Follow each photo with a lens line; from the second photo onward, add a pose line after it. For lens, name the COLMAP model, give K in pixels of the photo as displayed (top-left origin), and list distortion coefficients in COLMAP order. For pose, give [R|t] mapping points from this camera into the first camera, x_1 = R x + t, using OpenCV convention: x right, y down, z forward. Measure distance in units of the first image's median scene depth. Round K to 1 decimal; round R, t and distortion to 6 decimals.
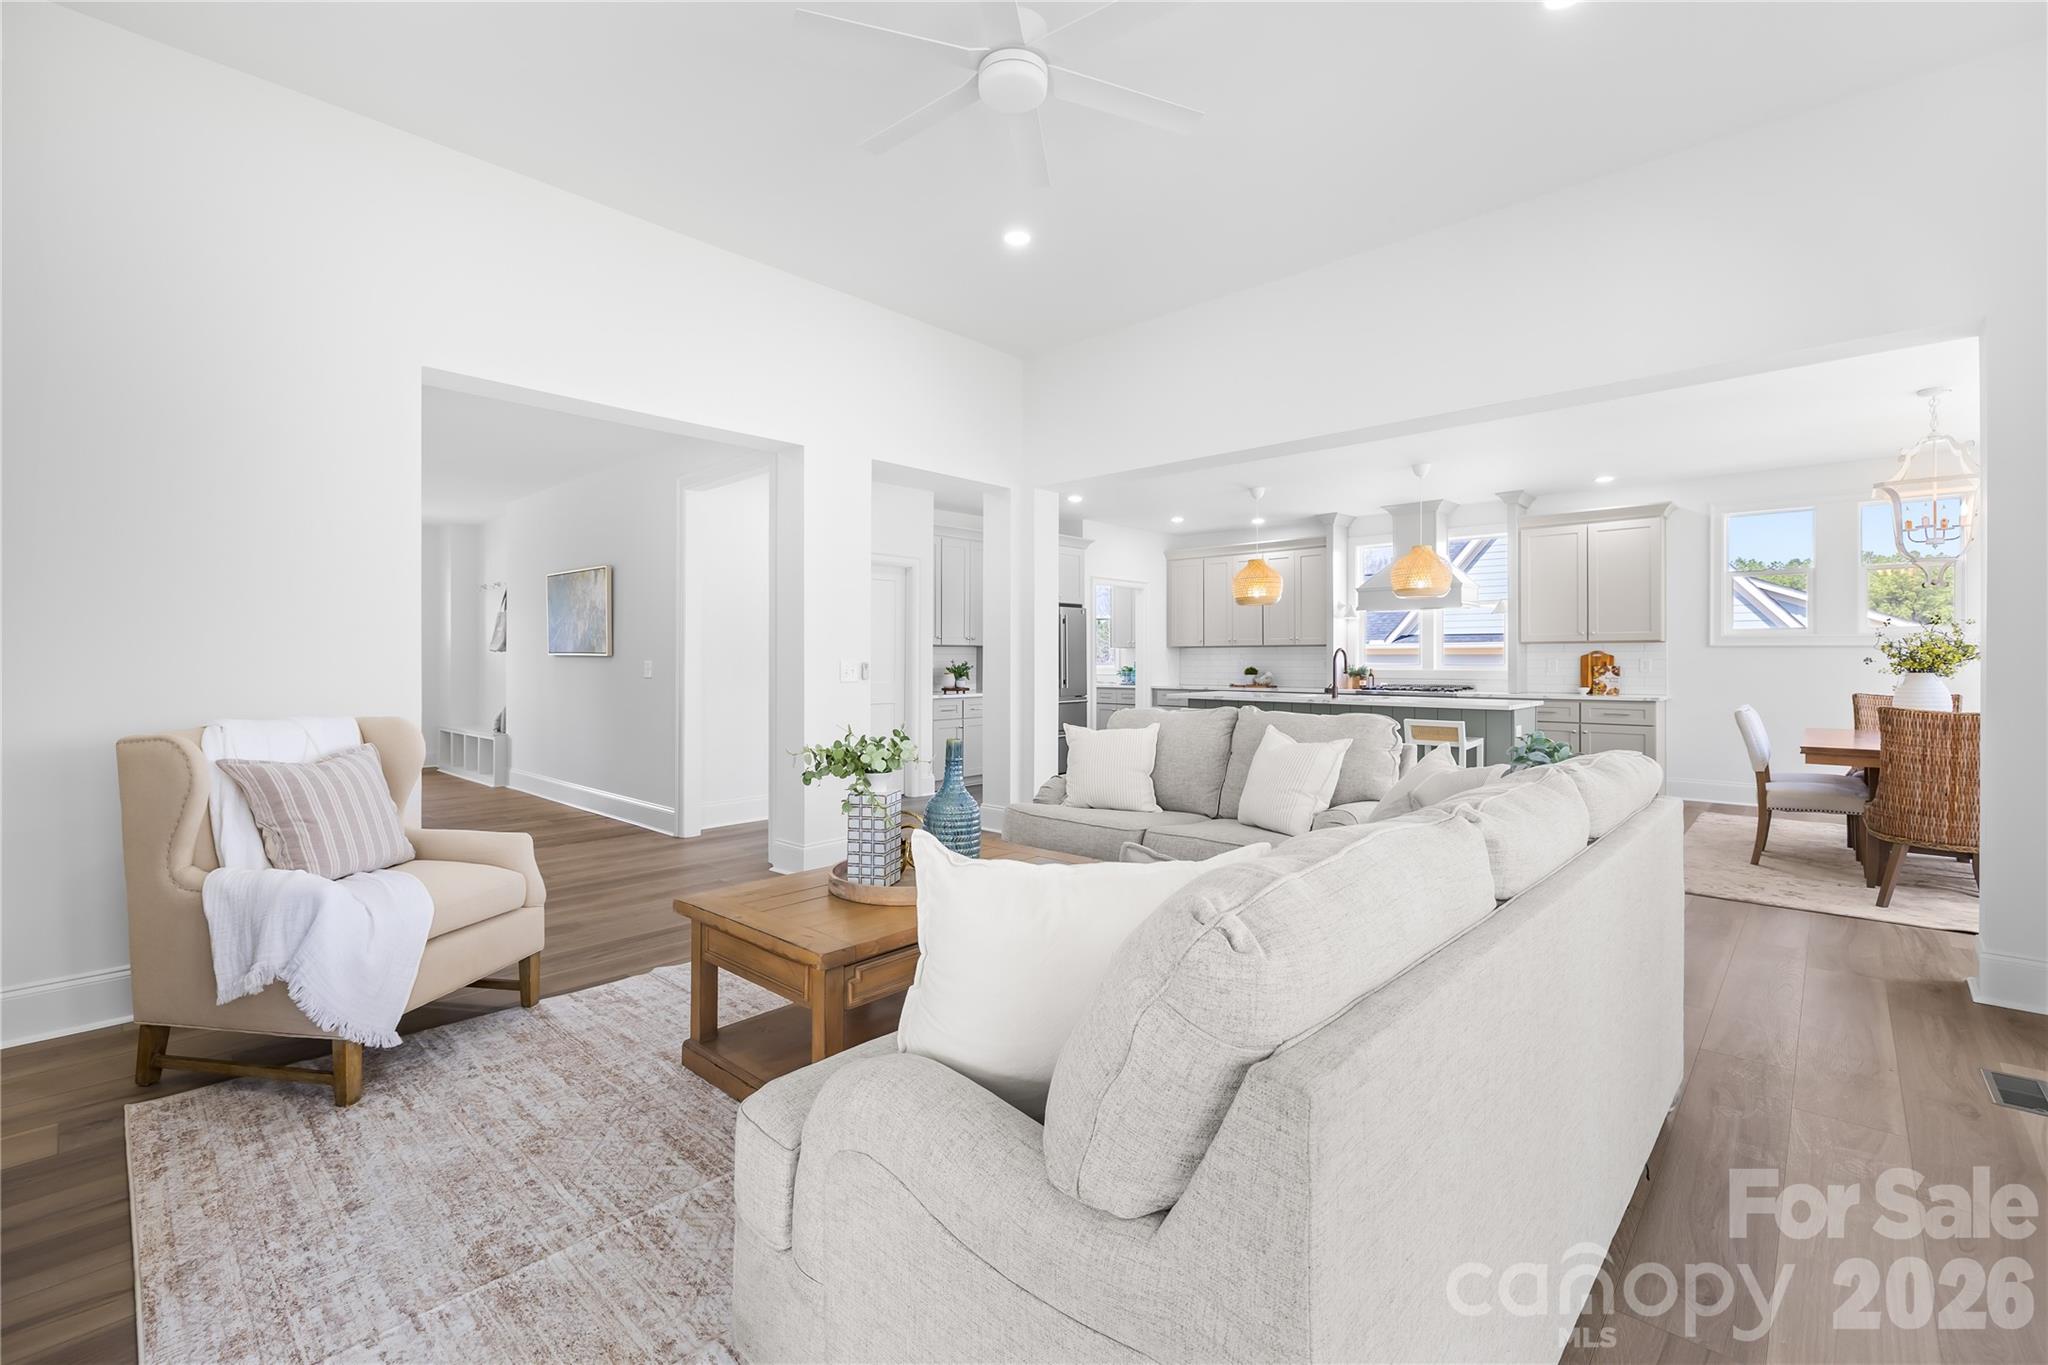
lens RADIAL K [[898.9, 0, 1028.3], [0, 898.9, 670.1], [0, 0, 1]] dist [0.001764, 0.000240]
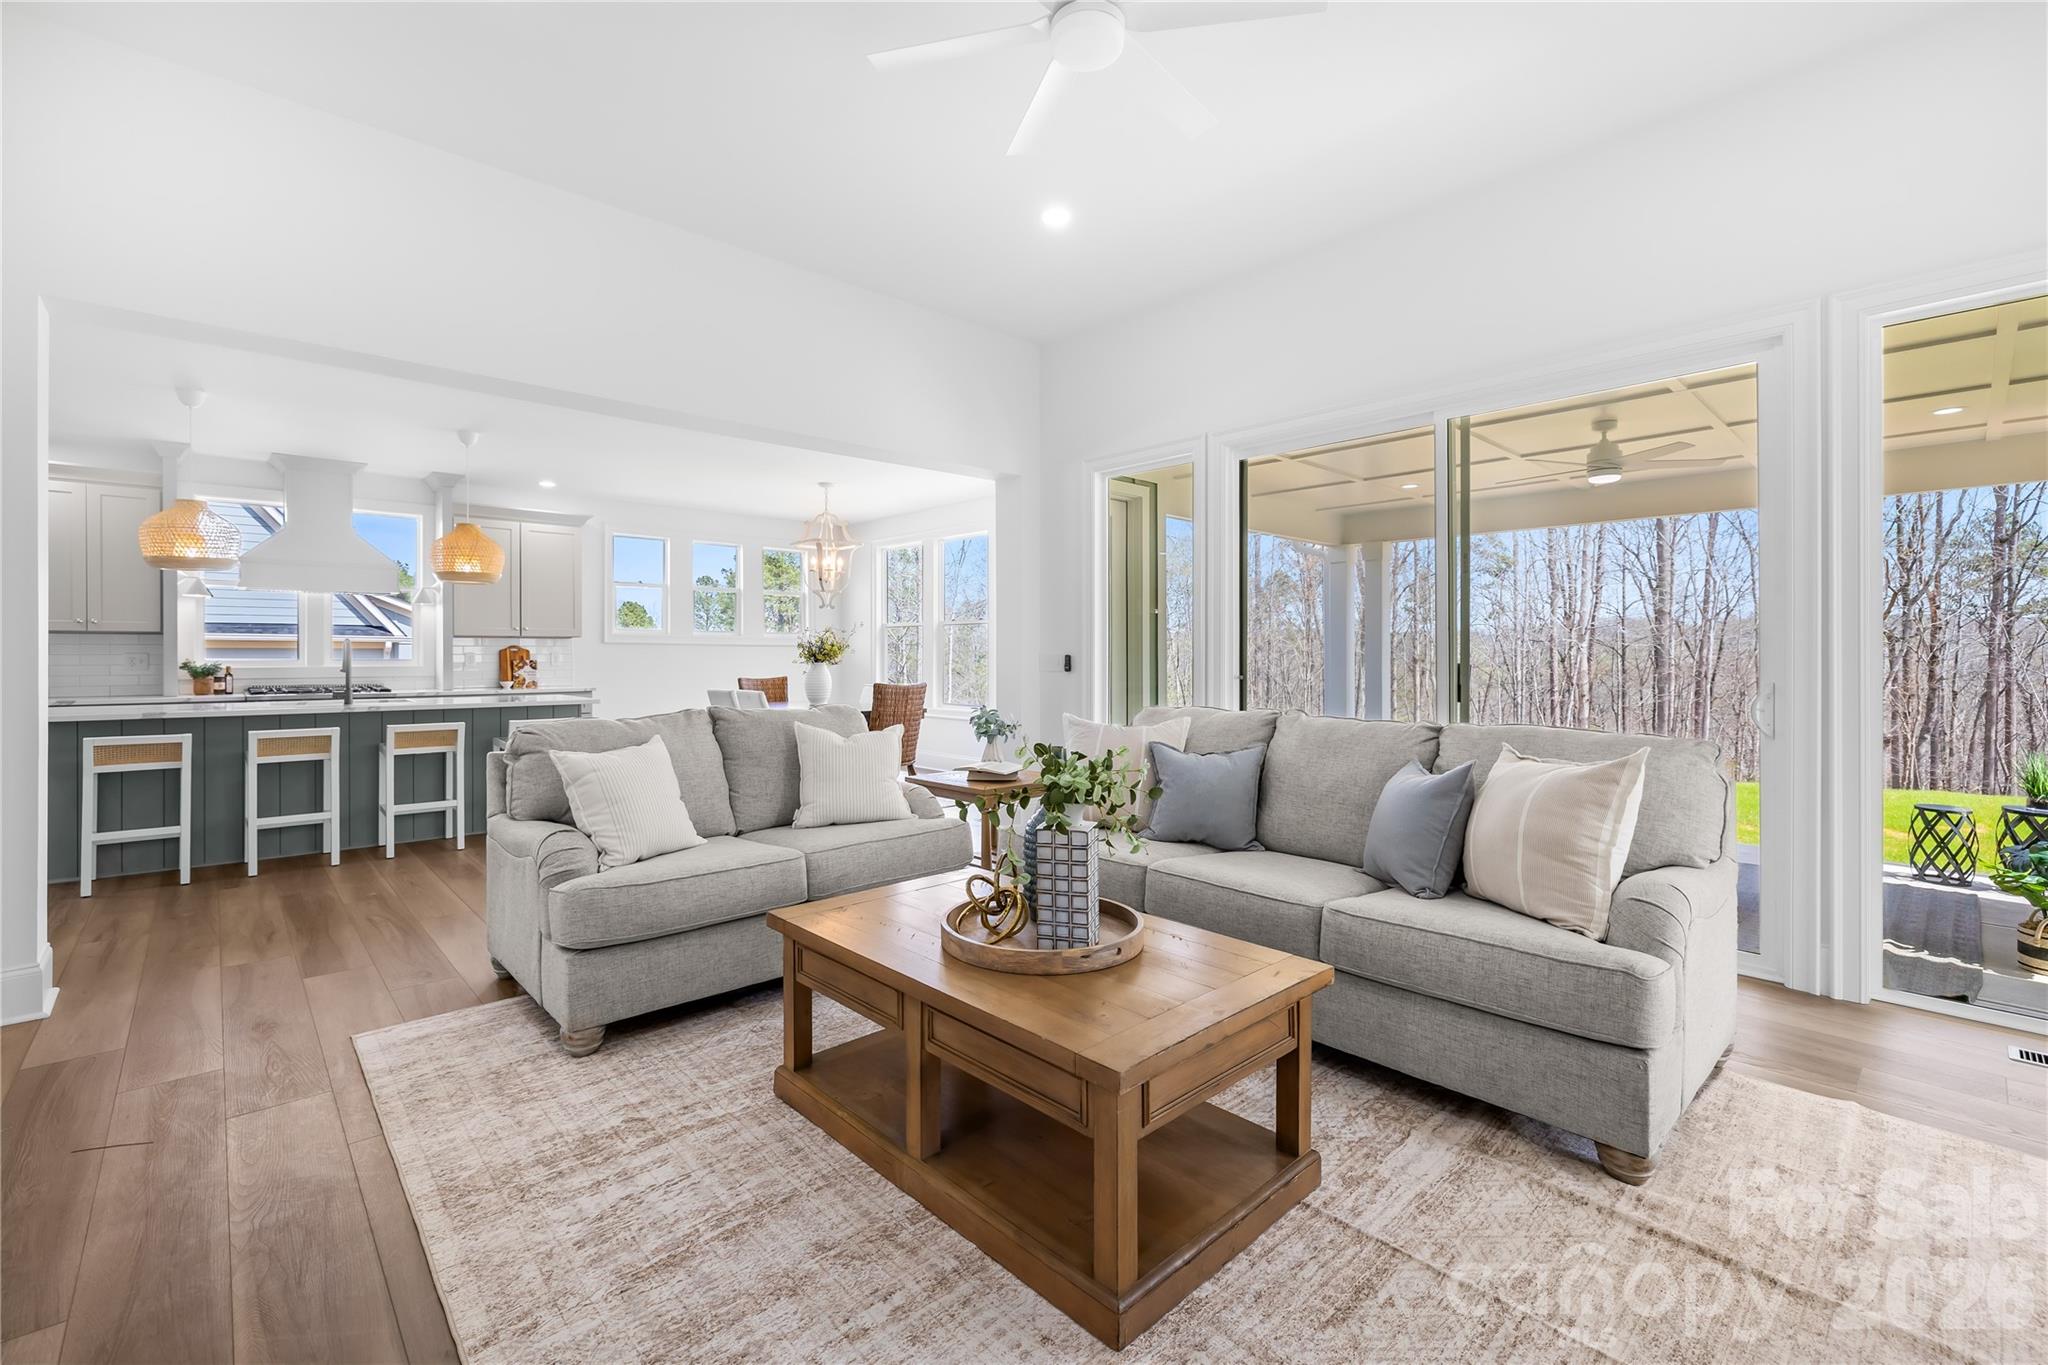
lens RADIAL K [[871.8, 0, 1016.3], [0, 871.8, 659.6], [0, 0, 1]] dist [-0.000643, -0.000173]
pose [[0.086131, -0.005850, 0.996267, -0.316970], [0.011894, 0.999918, 0.004843, -0.003319], [-0.996213, 0.011433, 0.086193, 0.340654]]
